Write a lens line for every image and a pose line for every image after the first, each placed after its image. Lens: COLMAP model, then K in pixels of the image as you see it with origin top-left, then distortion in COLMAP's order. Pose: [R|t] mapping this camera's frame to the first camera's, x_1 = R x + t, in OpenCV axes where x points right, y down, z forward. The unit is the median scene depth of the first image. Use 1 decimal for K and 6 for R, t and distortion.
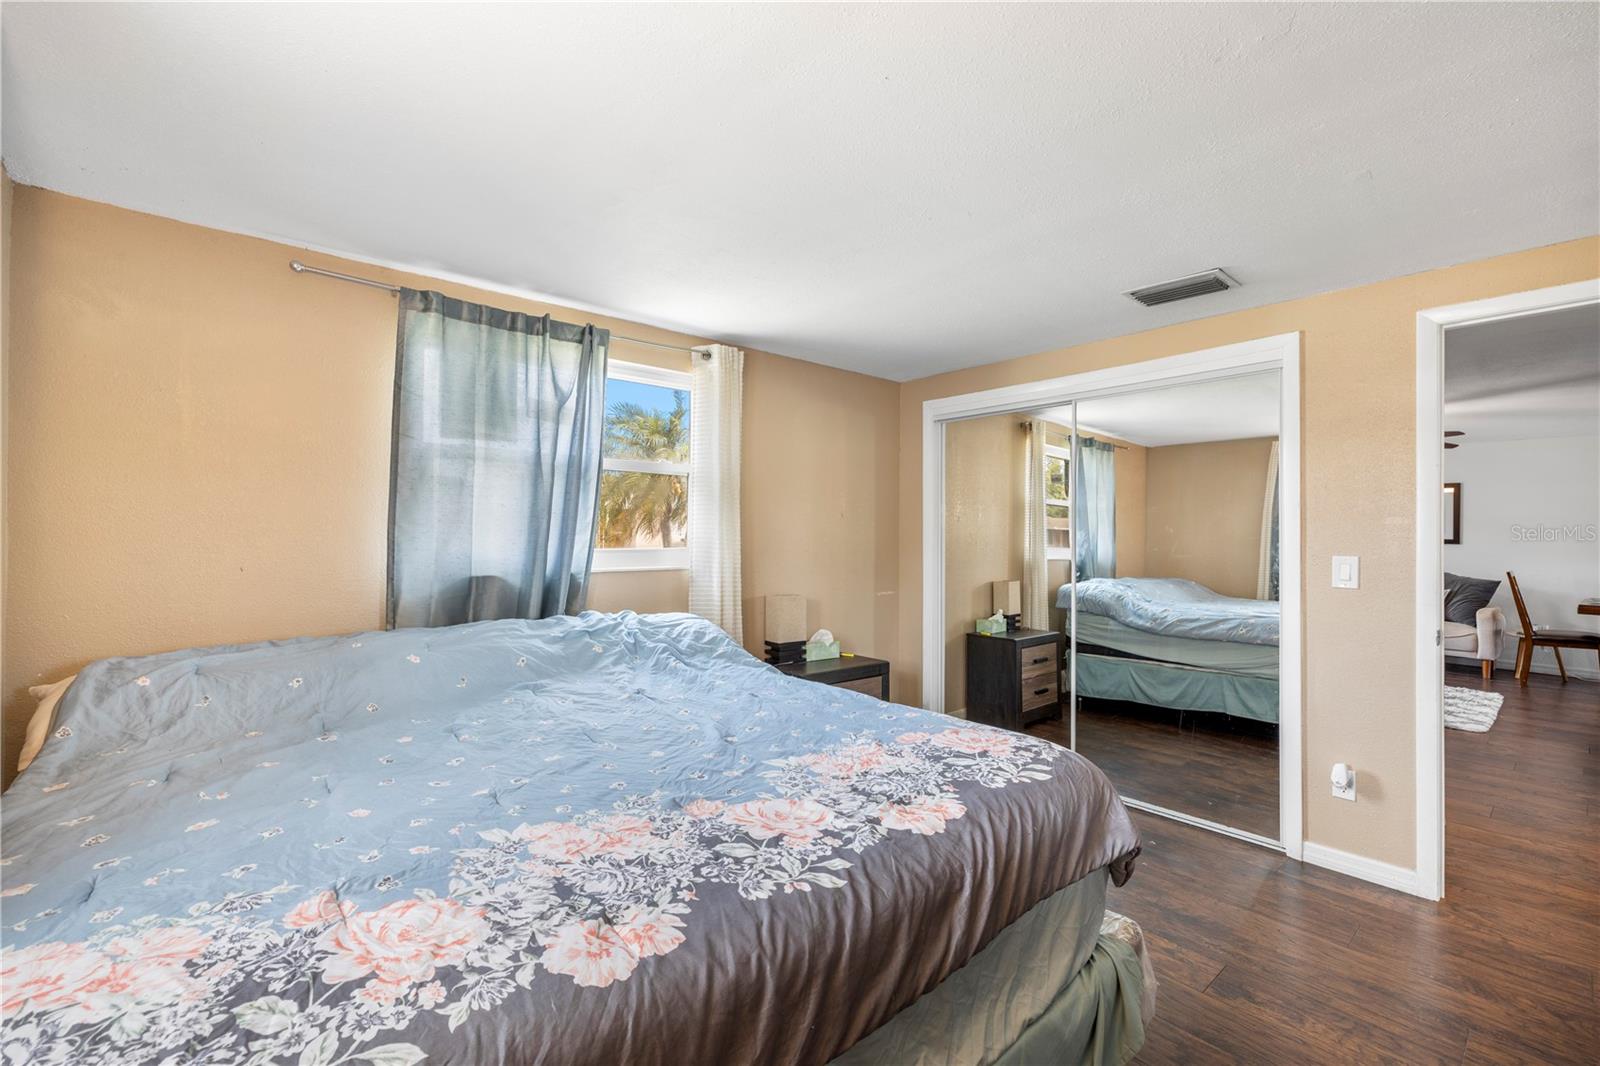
lens RADIAL K [[675.4, 0, 799.2], [0, 675.4, 537.0], [0, 0, 1]] dist [0.000269, 0.000381]
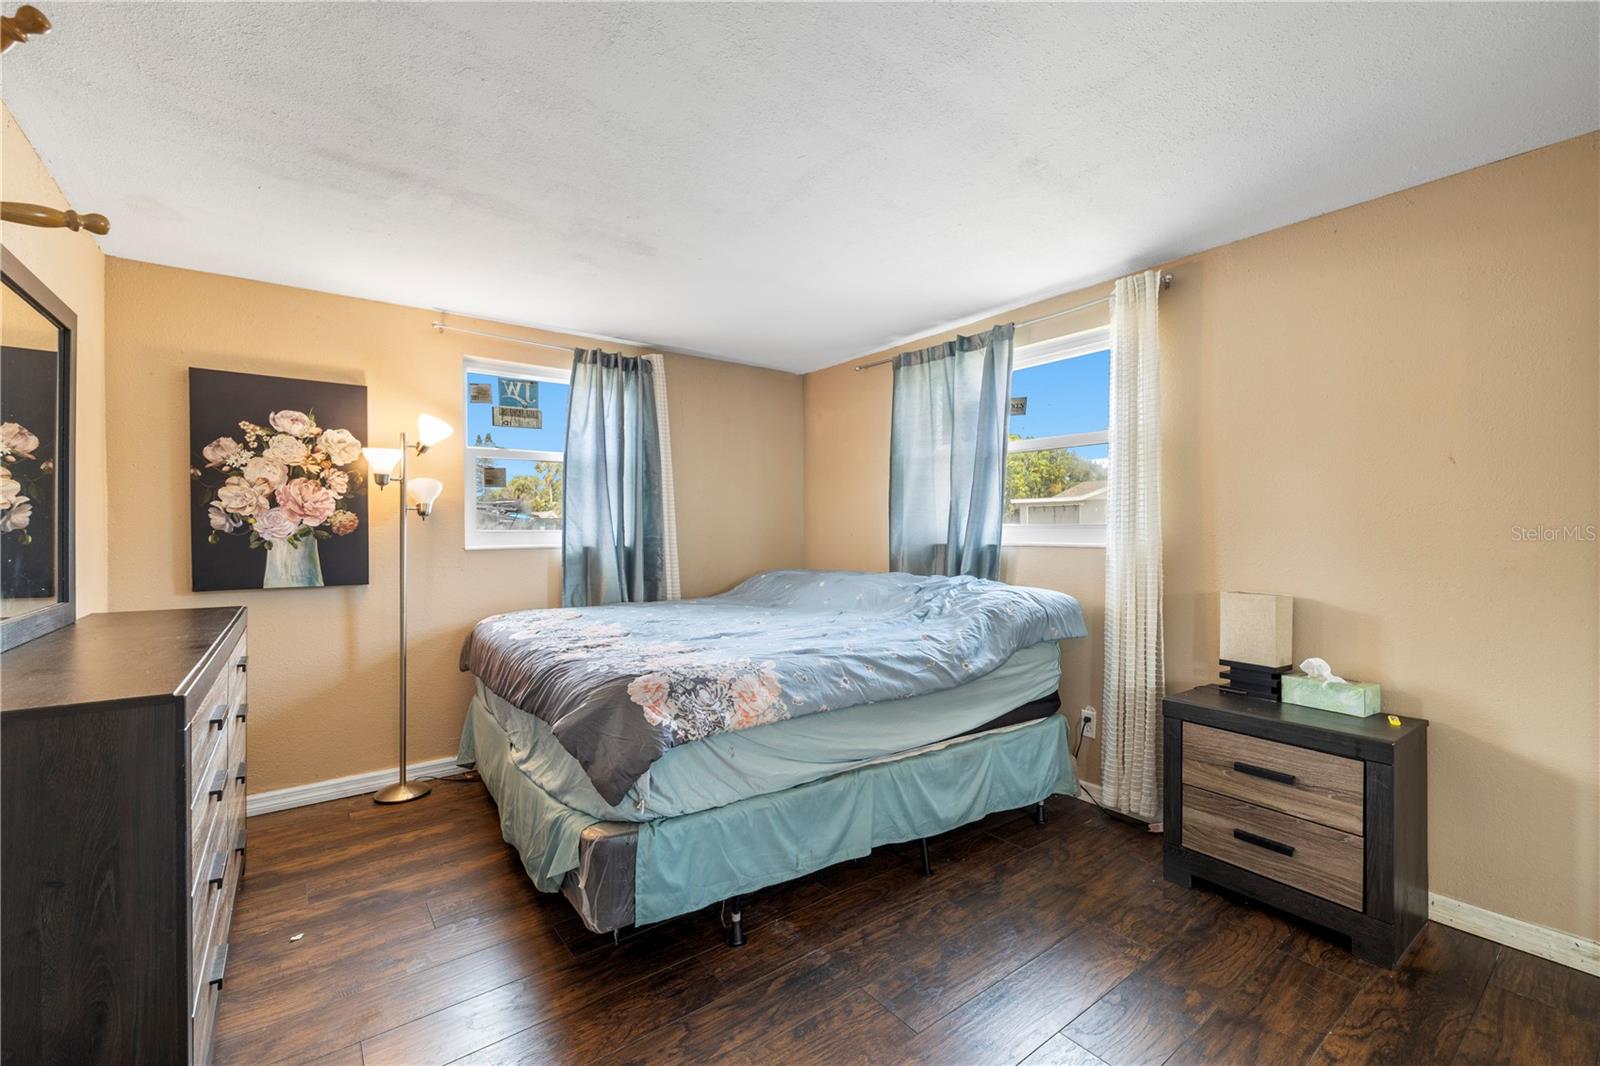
lens RADIAL K [[675.4, 0, 799.8], [0, 675.4, 526.4], [0, 0, 1]] dist [0.000269, 0.000381]
pose [[-0.052884, 0.008720, -0.998563, 0.853008], [0.020060, 0.999769, 0.007668, 0.005572], [0.998399, -0.019626, -0.053047, 0.732419]]
